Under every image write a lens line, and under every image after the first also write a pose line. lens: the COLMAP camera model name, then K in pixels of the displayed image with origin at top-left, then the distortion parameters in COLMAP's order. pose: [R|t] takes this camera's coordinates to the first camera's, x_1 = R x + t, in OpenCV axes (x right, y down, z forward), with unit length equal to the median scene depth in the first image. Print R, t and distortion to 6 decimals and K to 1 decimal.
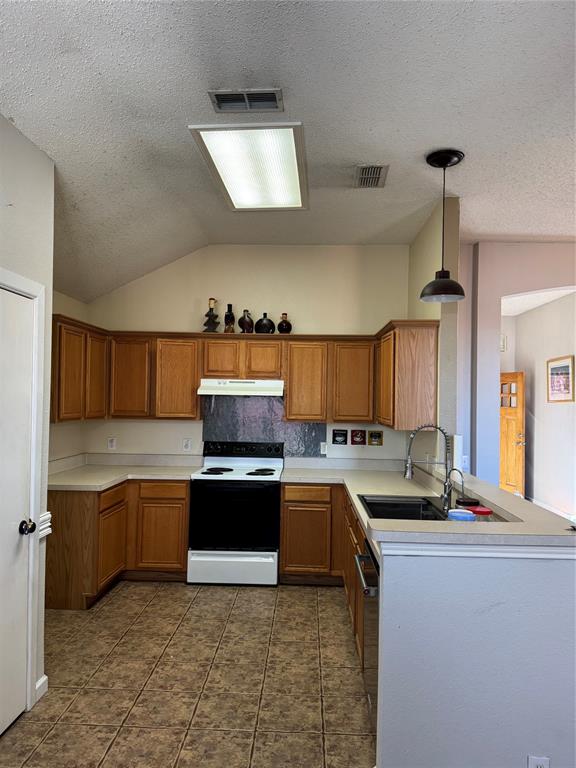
lens RADIAL K [[544.1, 0, 286.3], [0, 544.1, 381.8], [0, 0, 1]] dist [0.058493, -0.064395]
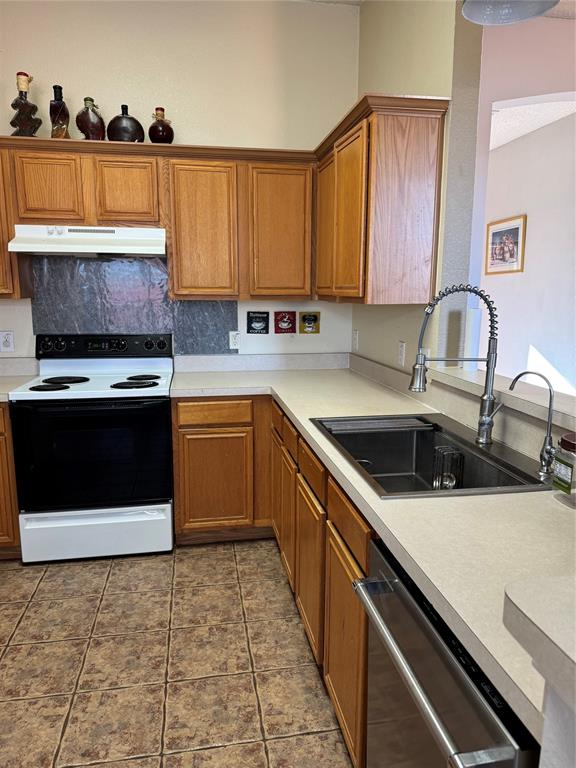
lens RADIAL K [[544.1, 0, 289.9], [0, 544.1, 390.7], [0, 0, 1]] dist [0.058493, -0.064395]
pose [[0.976871, -0.052950, 0.207171, -0.005473], [0.007235, 0.976485, 0.215462, 0.044815], [-0.213708, -0.208980, 0.954283, 0.380727]]
